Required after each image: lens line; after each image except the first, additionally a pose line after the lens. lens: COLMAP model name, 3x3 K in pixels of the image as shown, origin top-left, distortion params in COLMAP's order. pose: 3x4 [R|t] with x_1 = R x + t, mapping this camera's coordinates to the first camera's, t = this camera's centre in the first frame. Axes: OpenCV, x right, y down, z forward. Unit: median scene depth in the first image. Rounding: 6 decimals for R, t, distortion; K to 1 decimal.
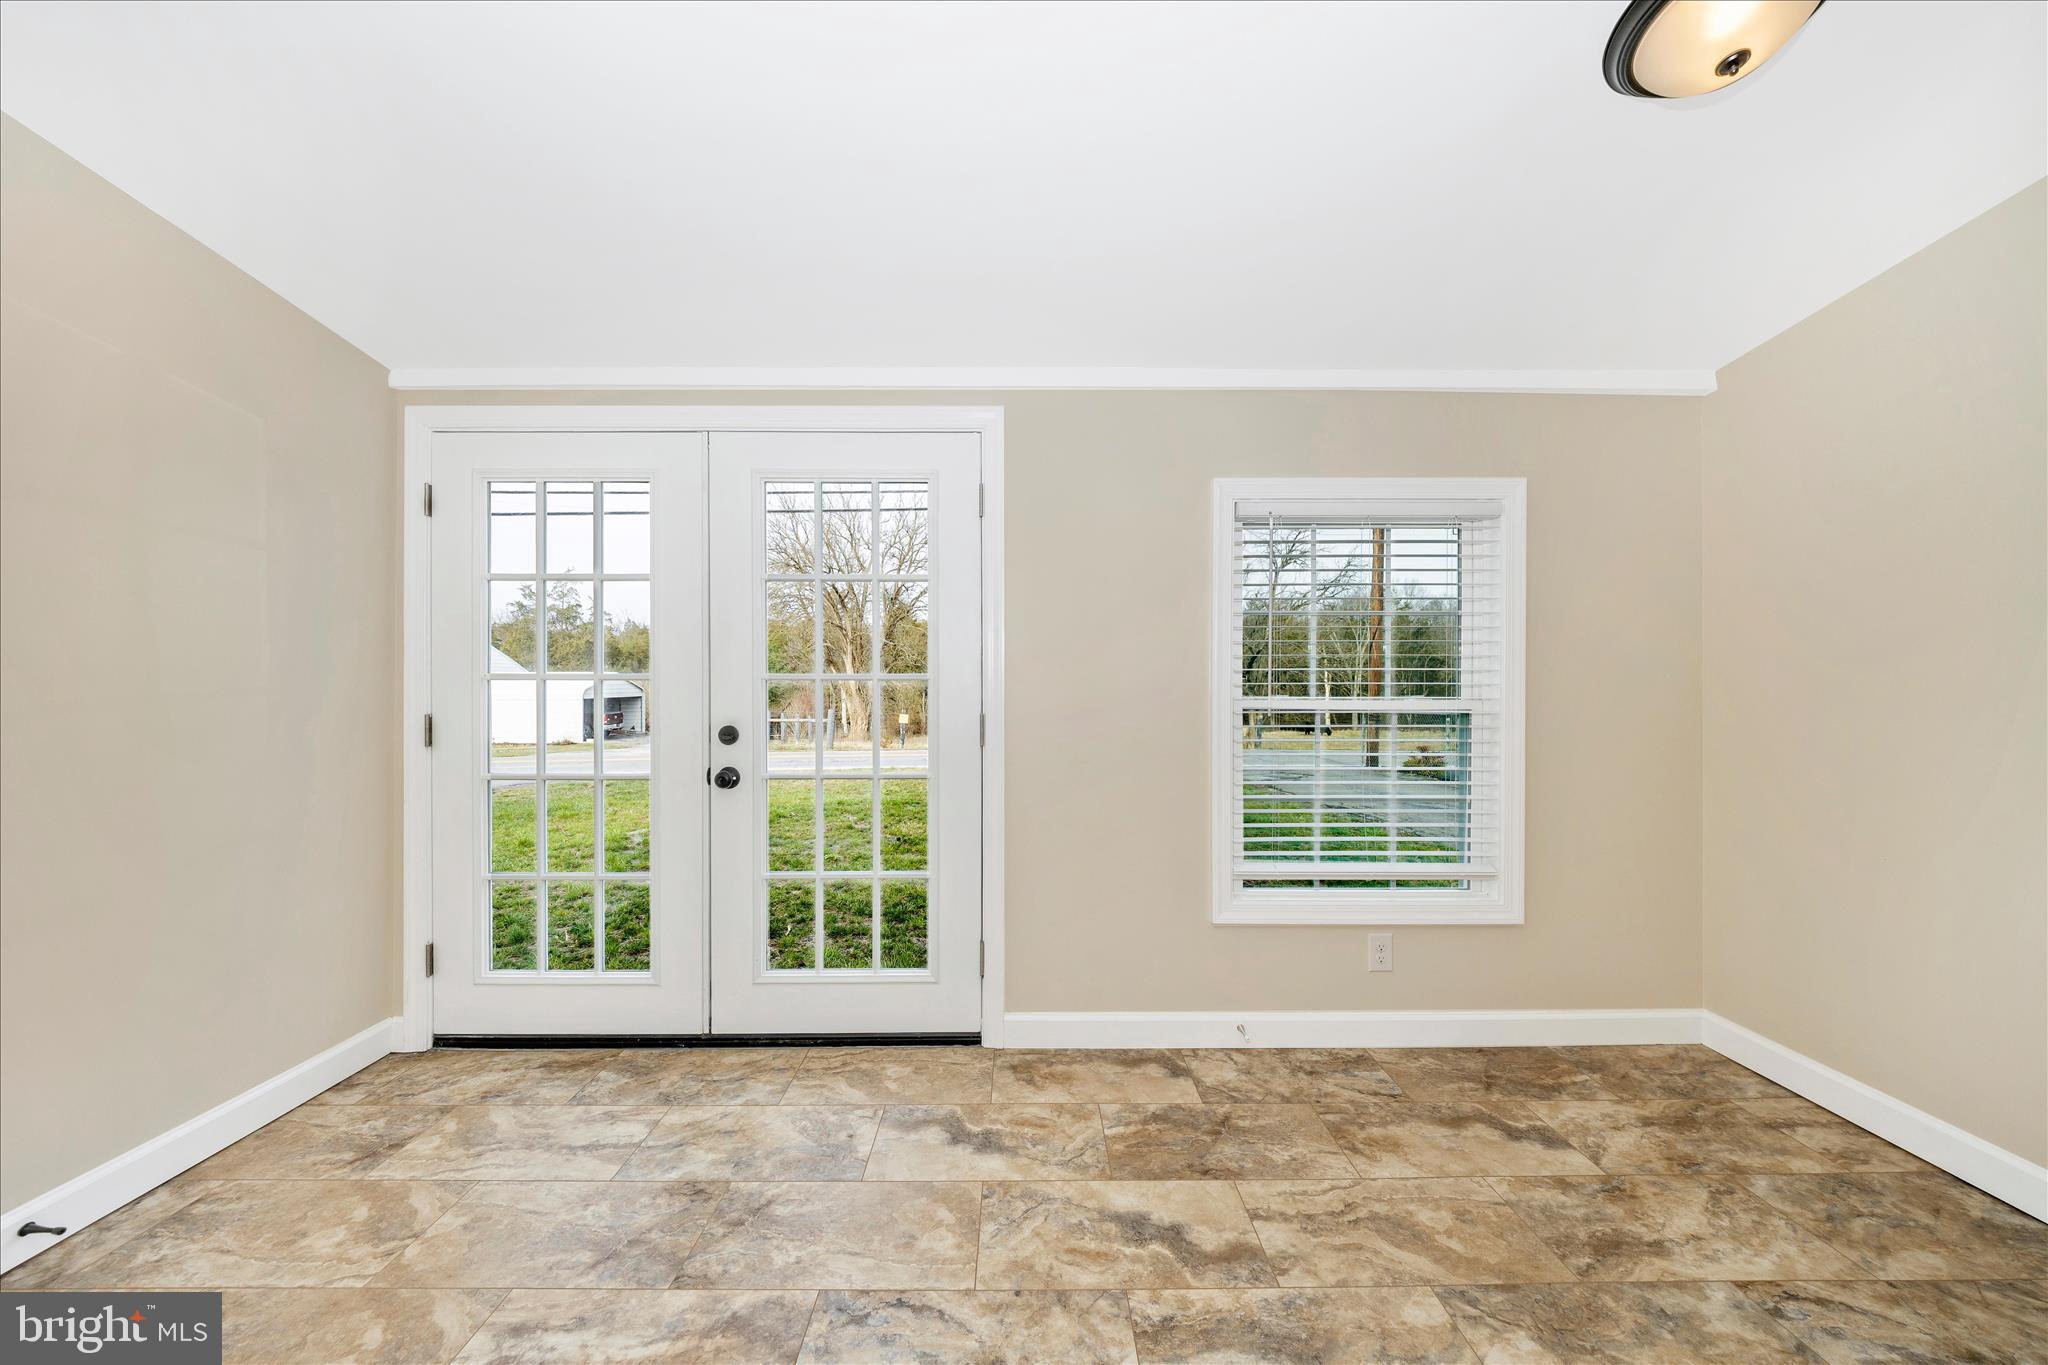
lens RADIAL K [[696.8, 0, 1018.5], [0, 696.8, 692.1], [0, 0, 1]] dist [-0.003989, -0.000180]
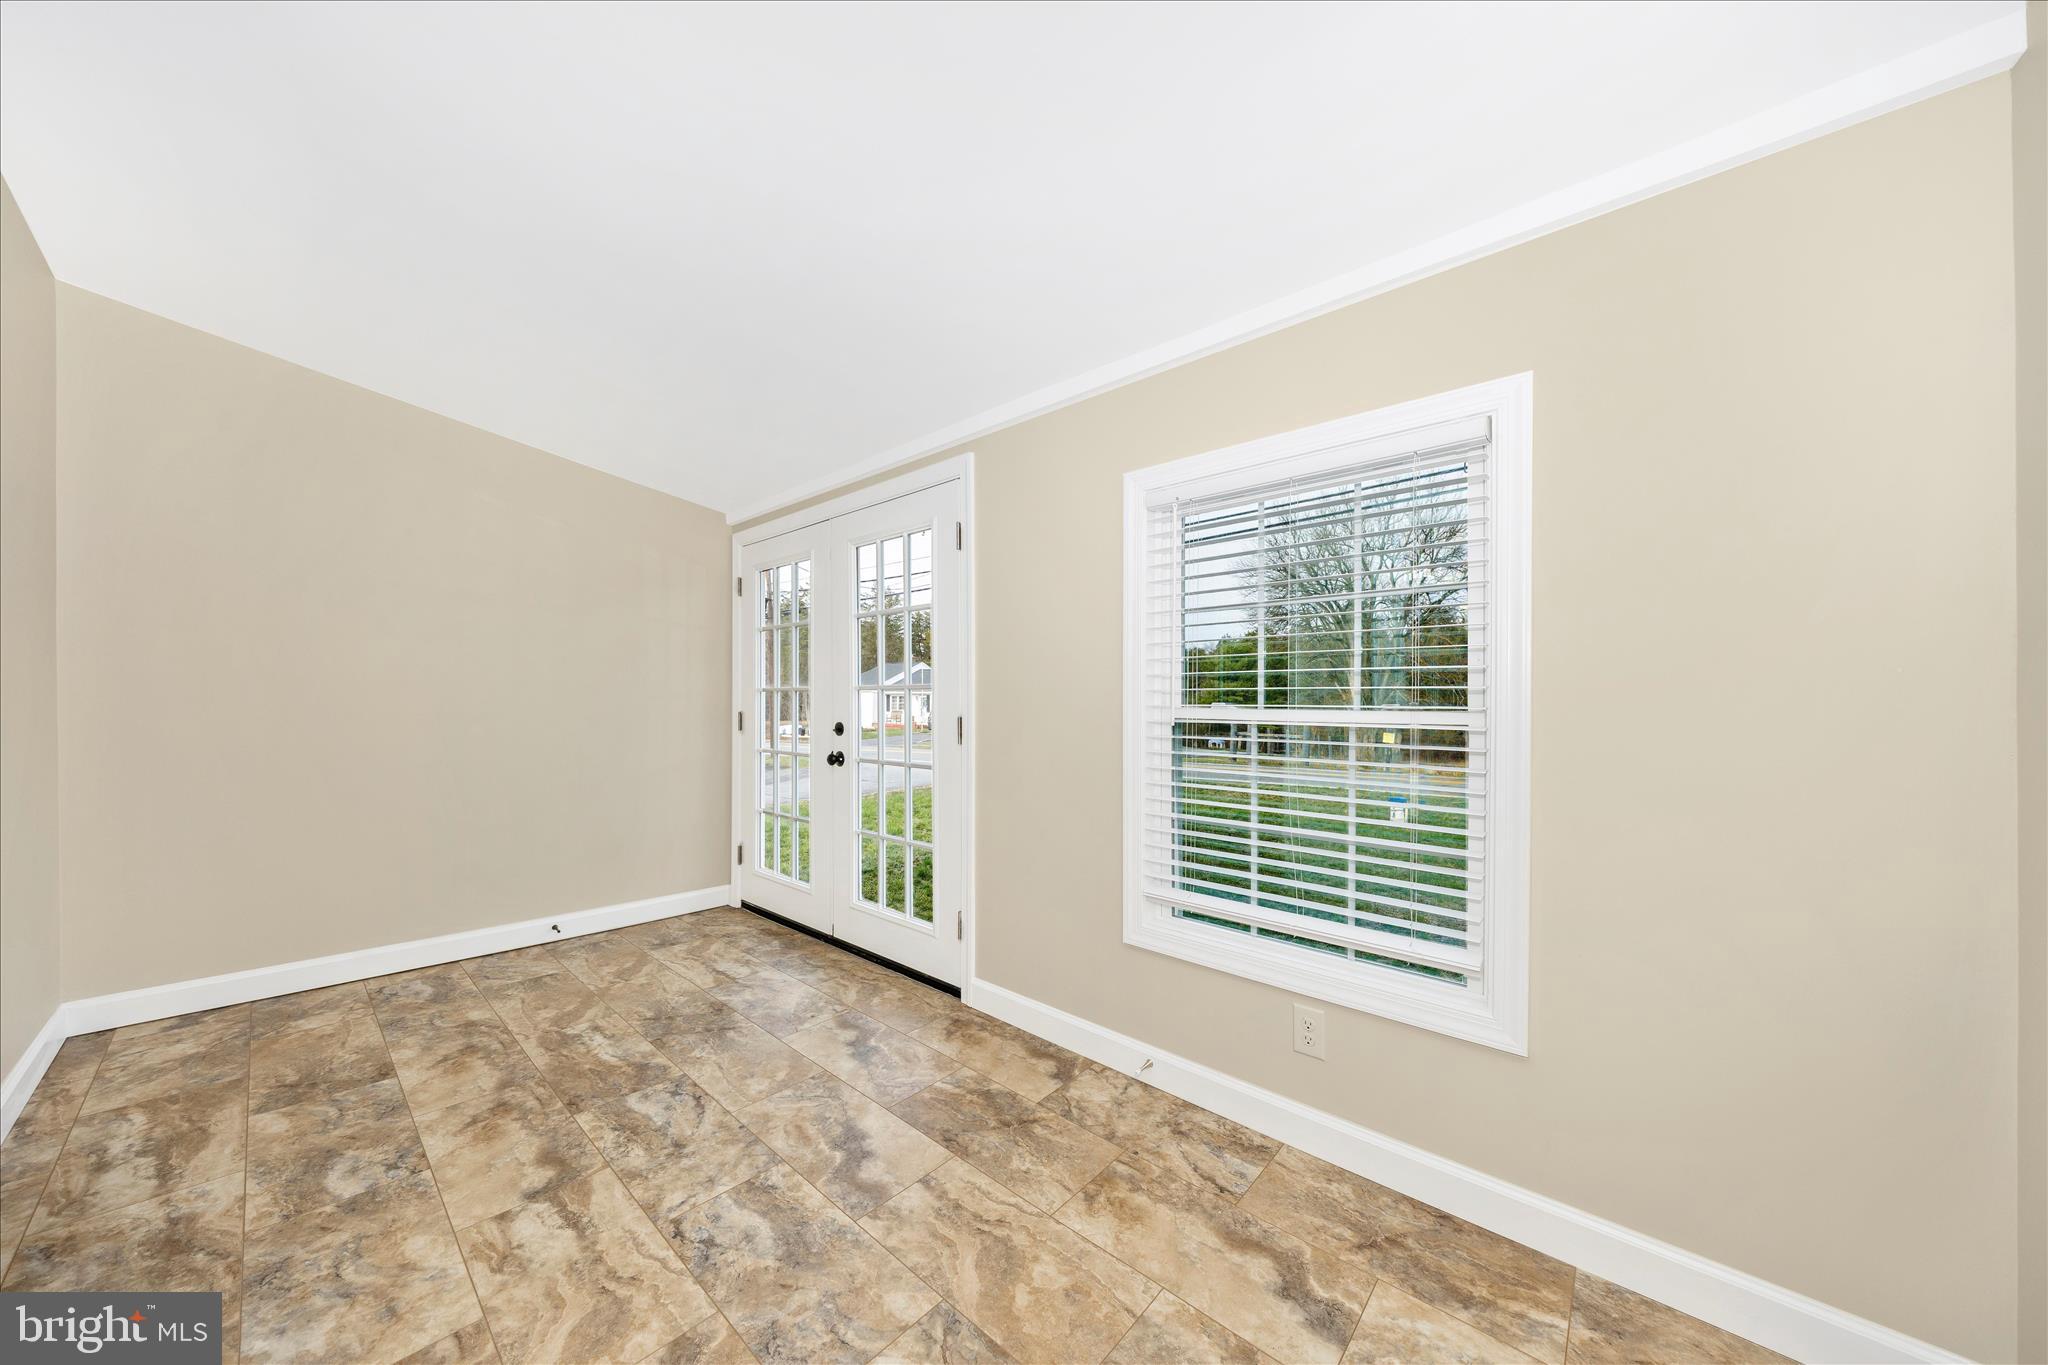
lens RADIAL K [[680.0, 0, 1024.5], [0, 680.0, 715.4], [0, 0, 1]] dist [-0.001628, -0.000189]
pose [[0.743232, 0.014566, -0.668875, 0.872266], [-0.002229, 0.999811, 0.019296, 0.003343], [0.669030, -0.012850, 0.743125, 0.243977]]
